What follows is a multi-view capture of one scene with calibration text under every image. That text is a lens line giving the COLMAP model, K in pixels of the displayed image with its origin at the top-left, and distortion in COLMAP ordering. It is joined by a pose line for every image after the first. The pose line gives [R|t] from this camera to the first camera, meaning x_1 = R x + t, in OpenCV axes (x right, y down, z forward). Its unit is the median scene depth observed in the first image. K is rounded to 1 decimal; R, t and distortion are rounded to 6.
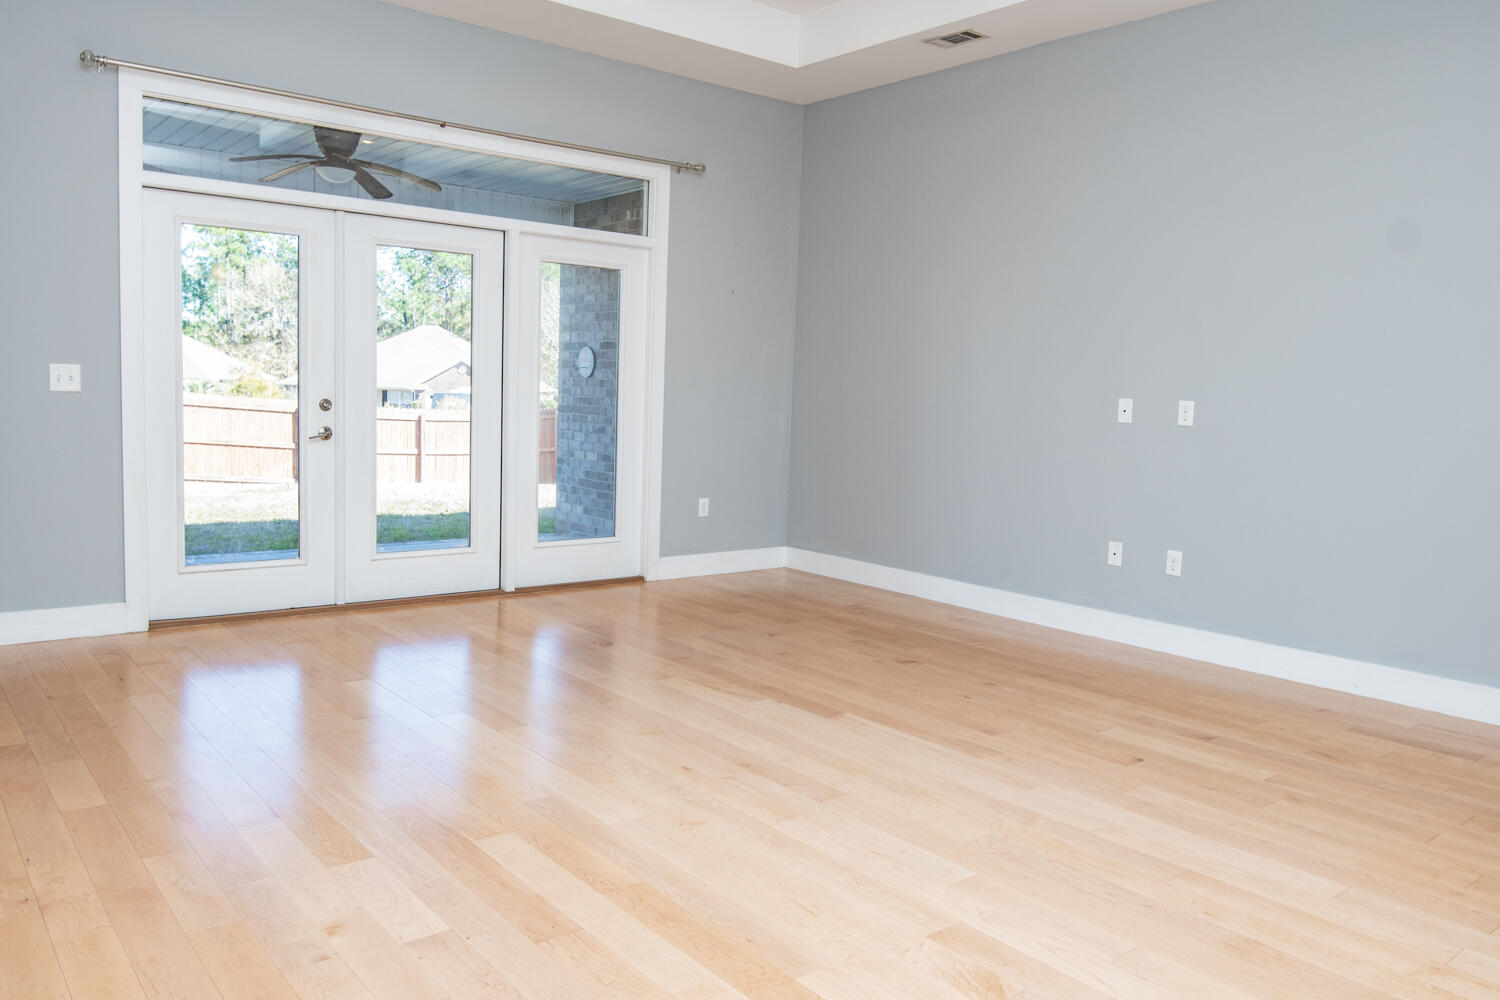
lens RADIAL K [[1128.5, 0, 738.9], [0, 1128.5, 500.4], [0, 0, 1]] dist [-0.008453, 0.000105]
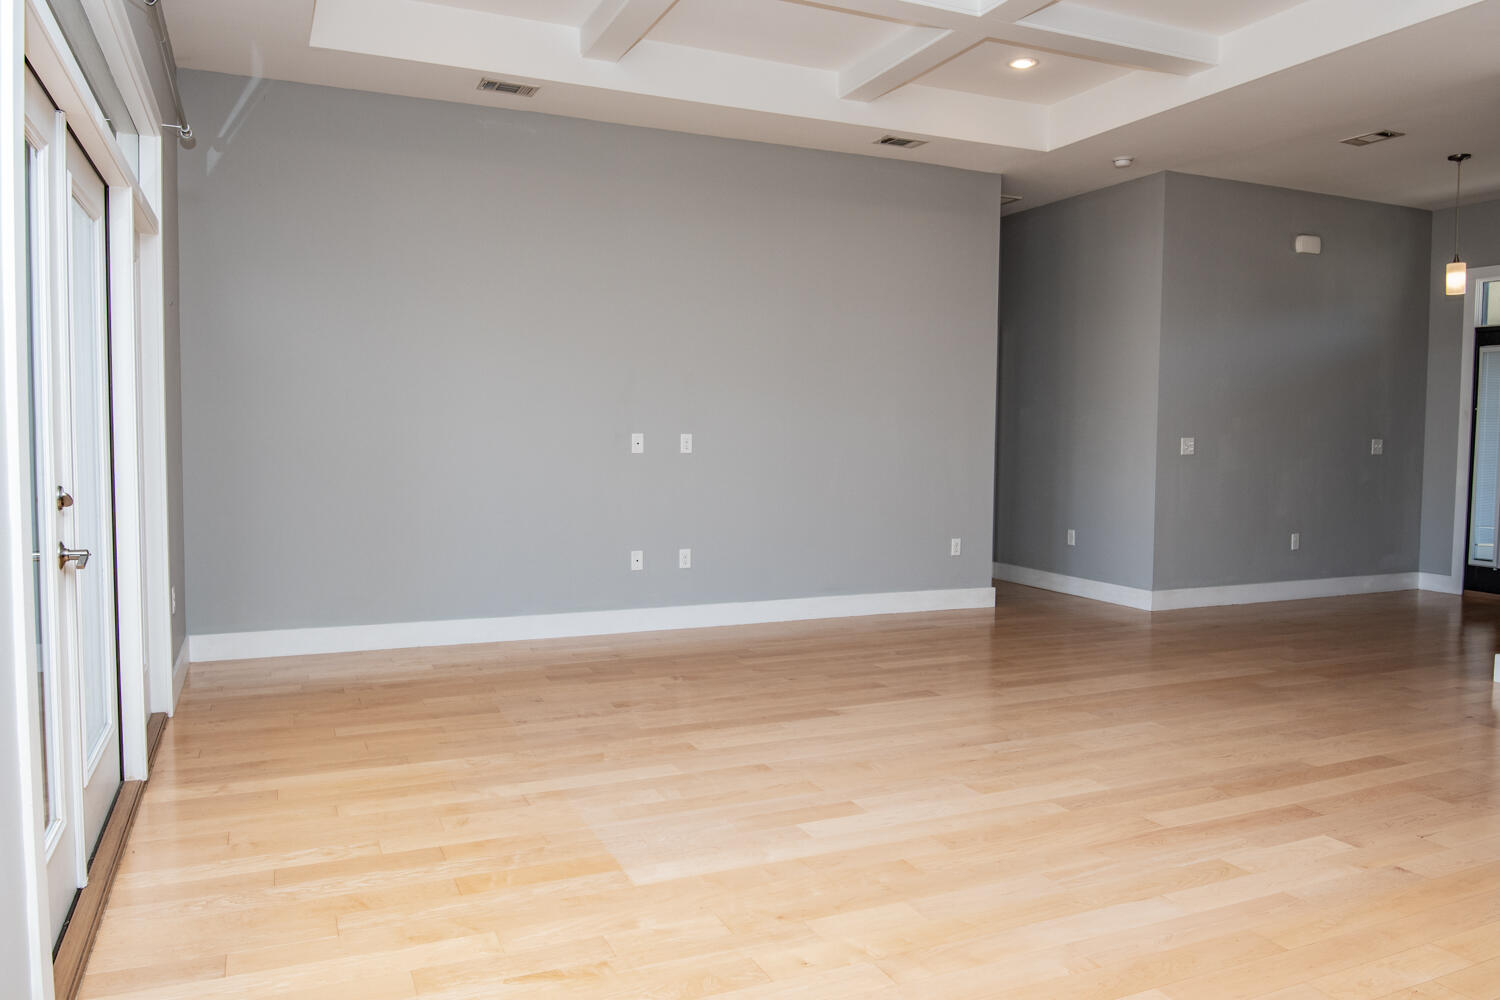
lens RADIAL K [[1078.0, 0, 734.8], [0, 1078.0, 495.7], [0, 0, 1]] dist [0.007639, -0.049209]
pose [[0.252296, -0.086597, 0.963767, -0.476897], [0.097325, 0.993208, 0.063765, -0.054647], [-0.962743, 0.077711, 0.259010, 0.376314]]
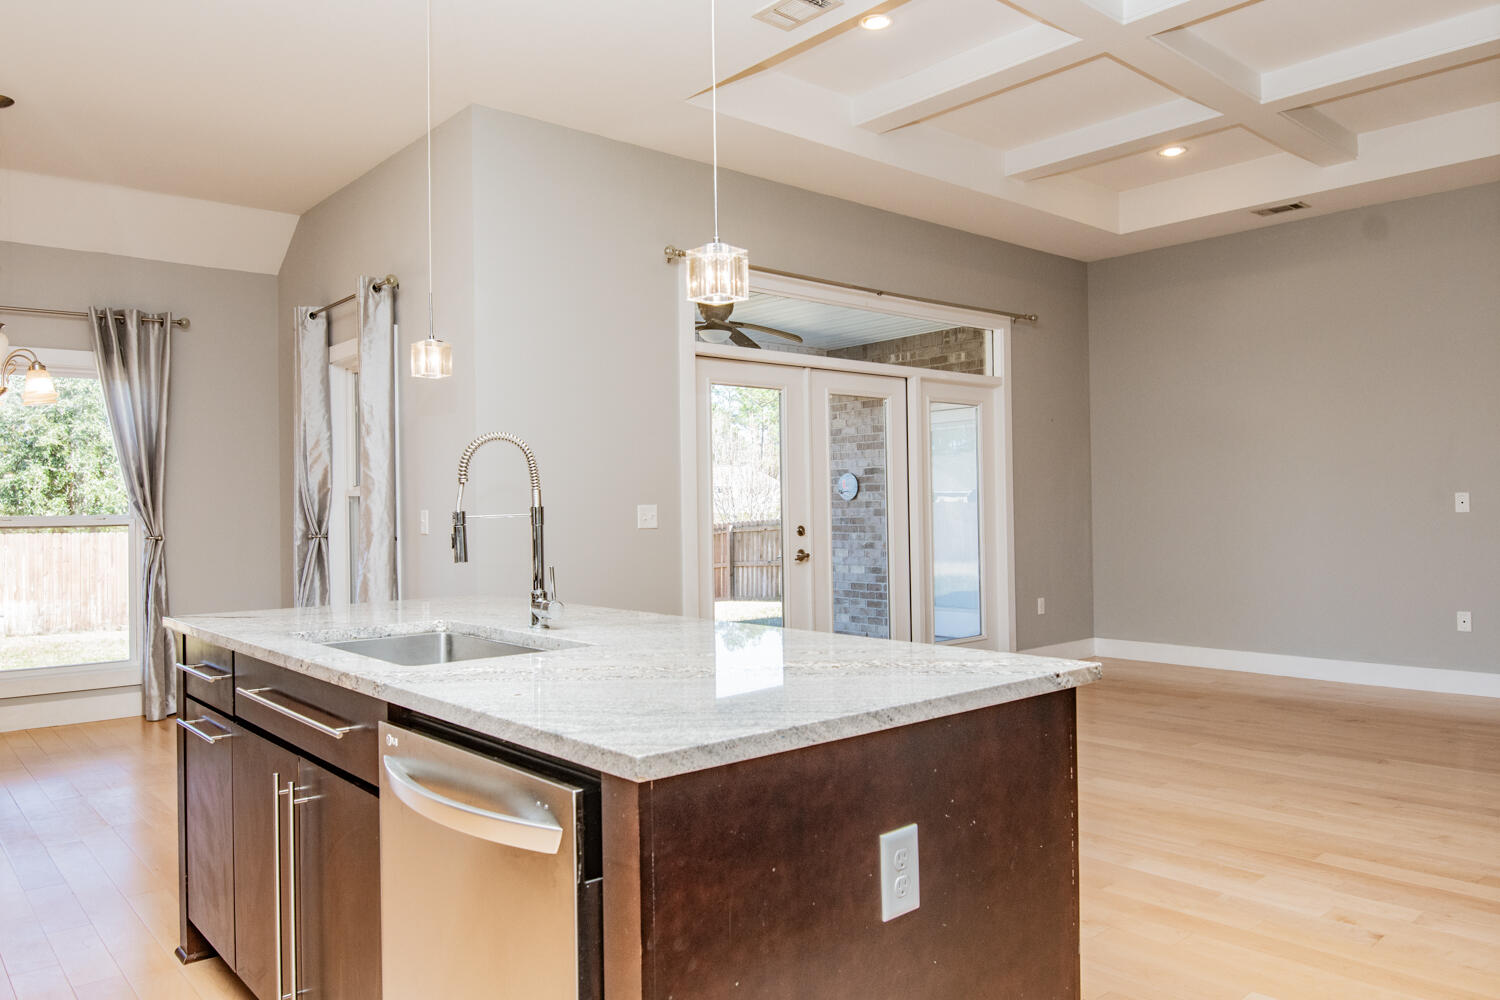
lens RADIAL K [[1078.0, 0, 741.1], [0, 1078.0, 498.8], [0, 0, 1]] dist [0.007639, -0.049209]
pose [[0.997452, -0.048596, 0.052227, -0.308372], [0.053891, 0.992980, -0.105297, -0.002501], [-0.046744, 0.107843, 0.993068, -0.068457]]
